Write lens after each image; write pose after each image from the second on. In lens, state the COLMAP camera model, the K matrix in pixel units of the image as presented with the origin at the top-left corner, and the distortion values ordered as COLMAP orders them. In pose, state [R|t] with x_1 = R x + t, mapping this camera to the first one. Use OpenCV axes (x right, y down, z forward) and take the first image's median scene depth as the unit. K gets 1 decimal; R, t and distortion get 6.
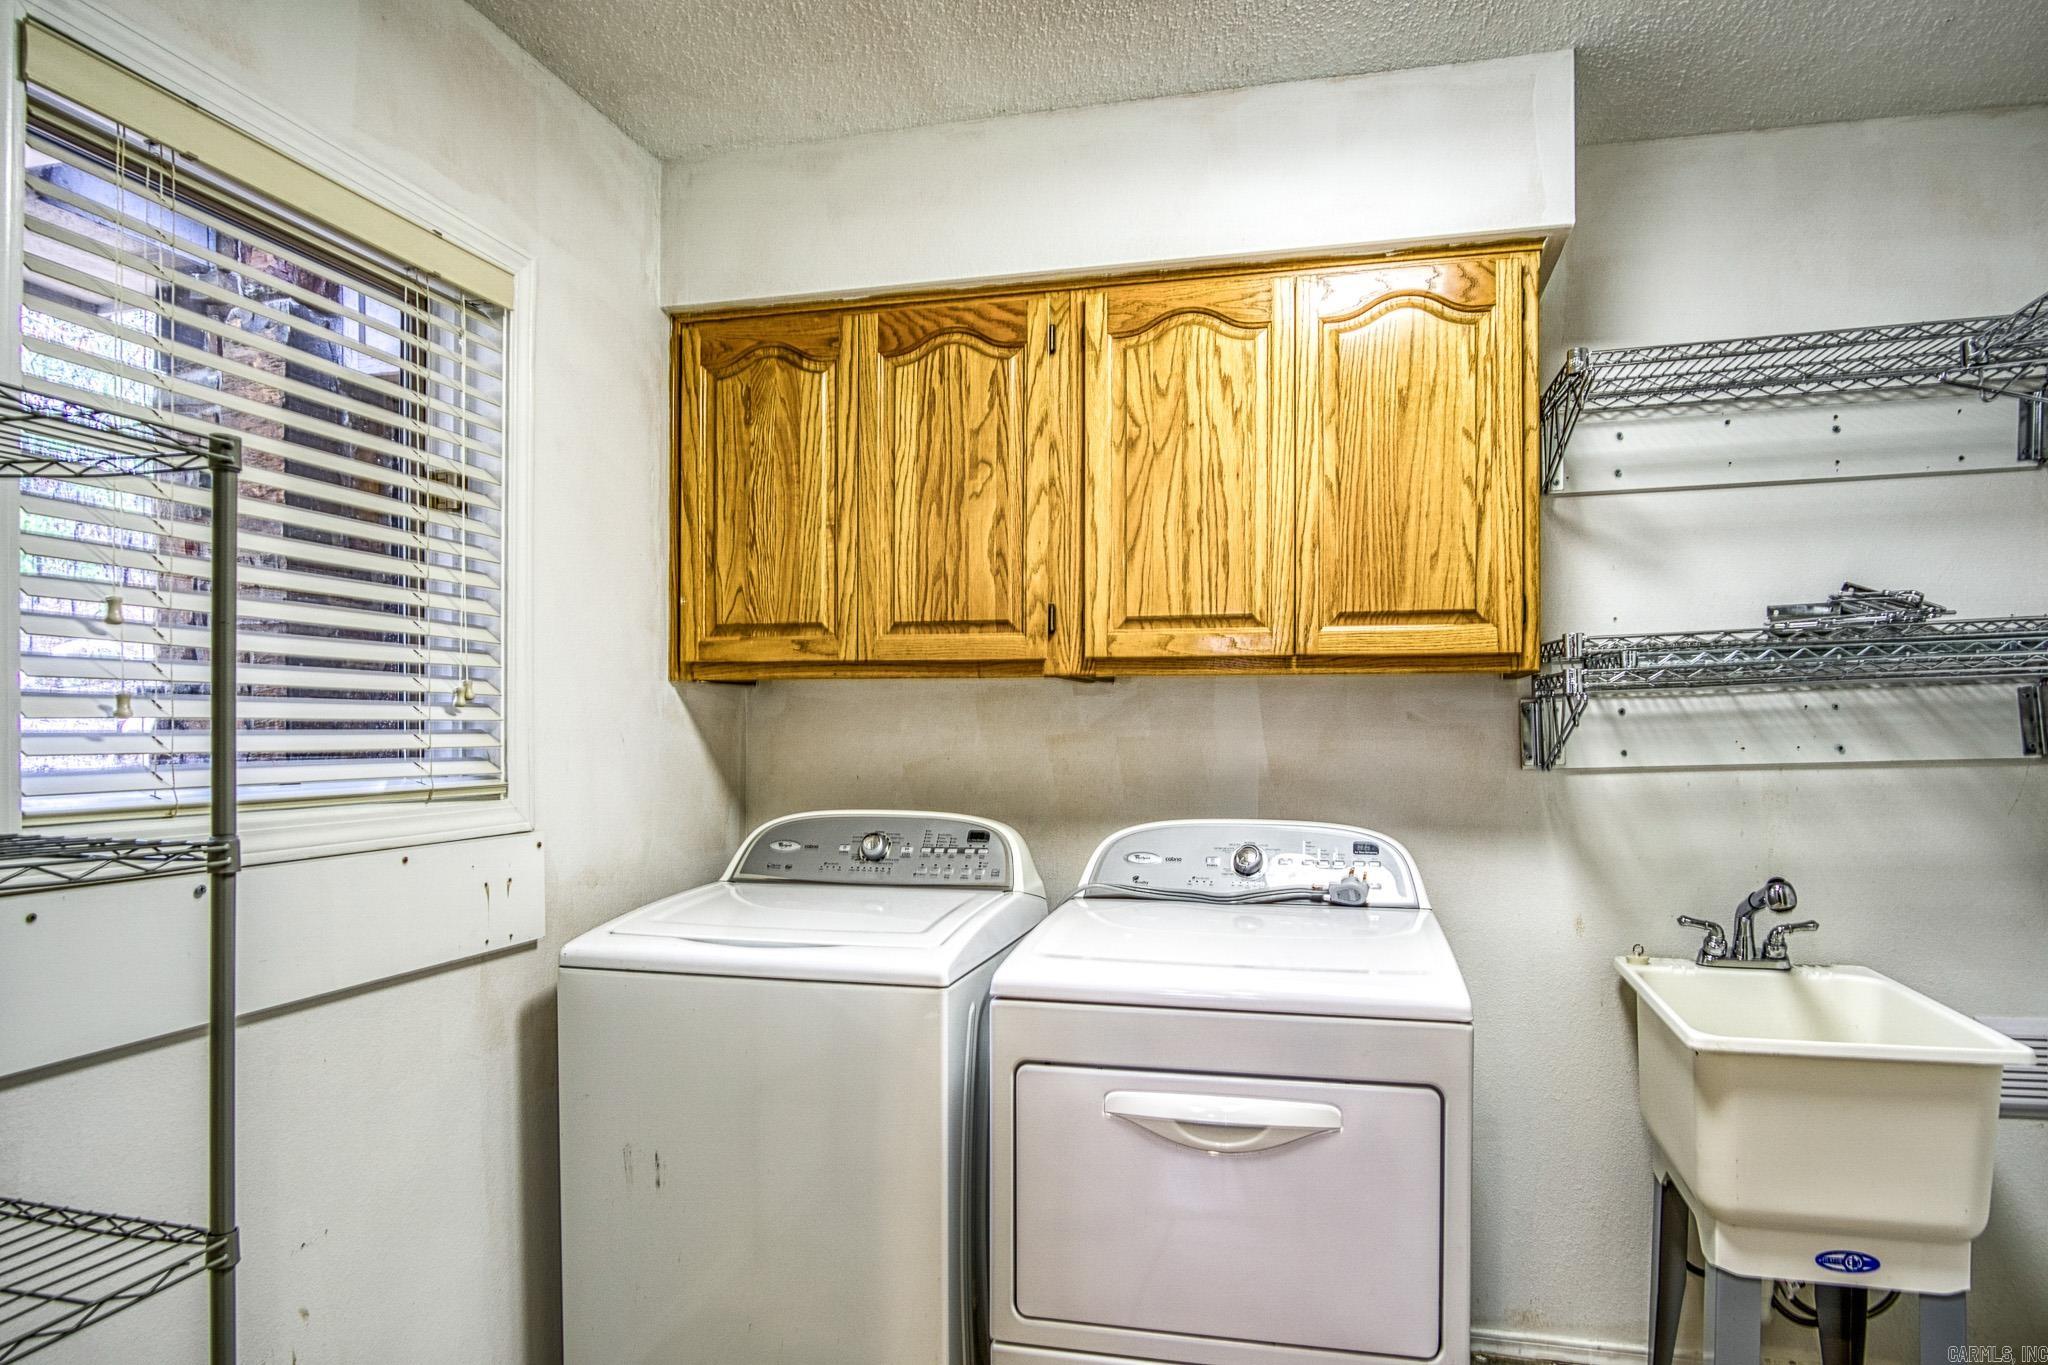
lens RADIAL K [[1293.7, 0, 1021.5], [0, 1293.7, 725.5], [0, 0, 1]] dist [-0.035699, 0.001524]
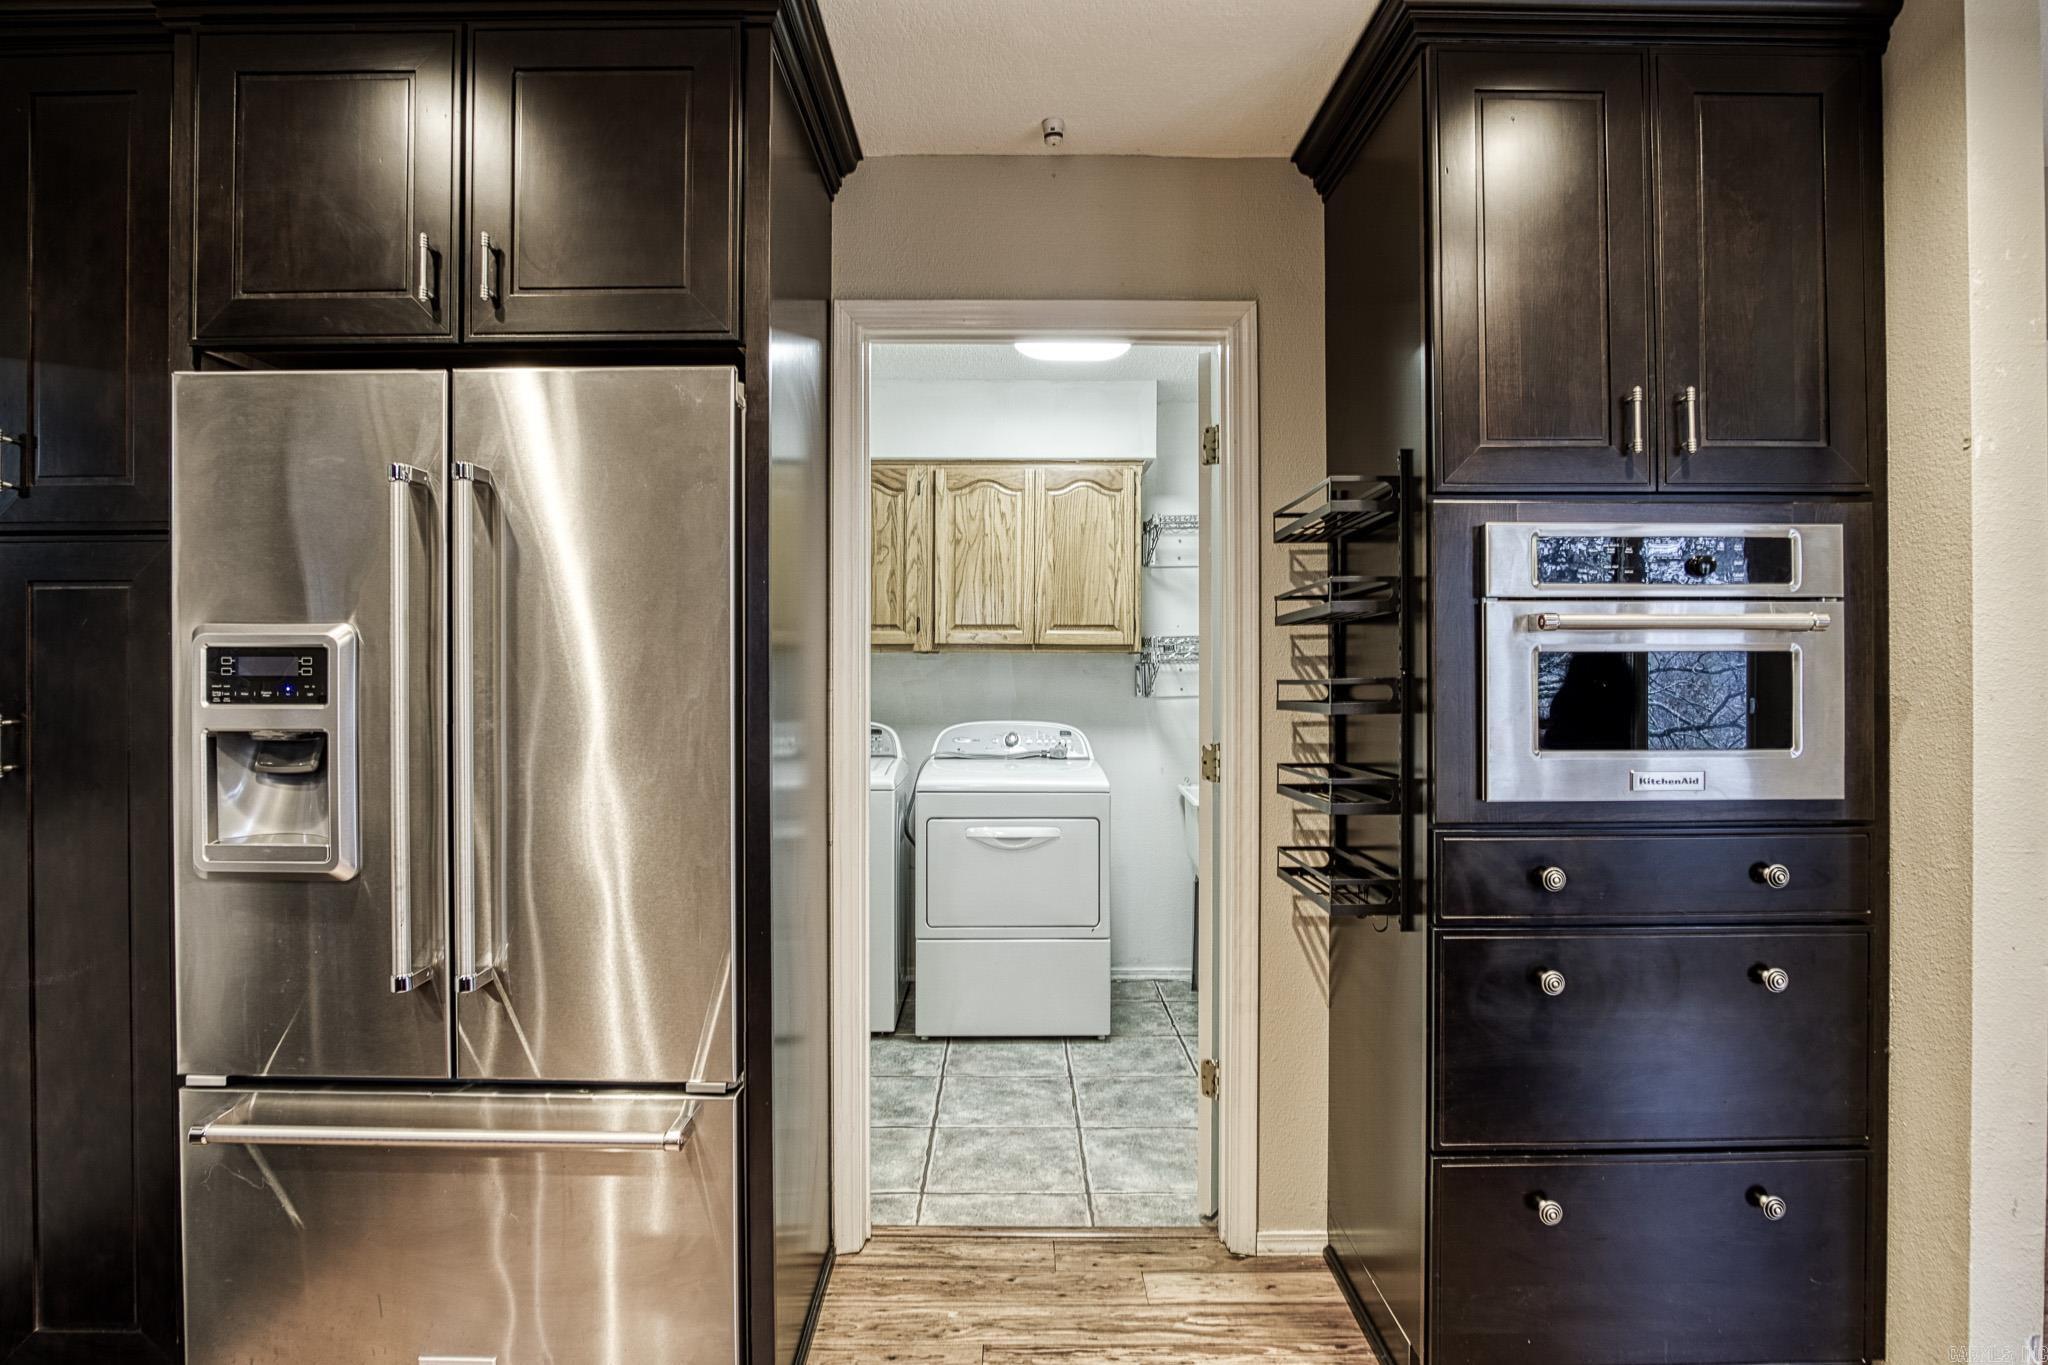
lens RADIAL K [[996.7, 0, 1017.5], [0, 996.7, 675.8], [0, 0, 1]] dist [0.002075, 0.000118]
pose [[0.972773, 0.001548, 0.231756, -0.195728], [-0.001453, 0.999999, -0.000581, 0.000439], [-0.231757, 0.000229, 0.972774, -0.598228]]
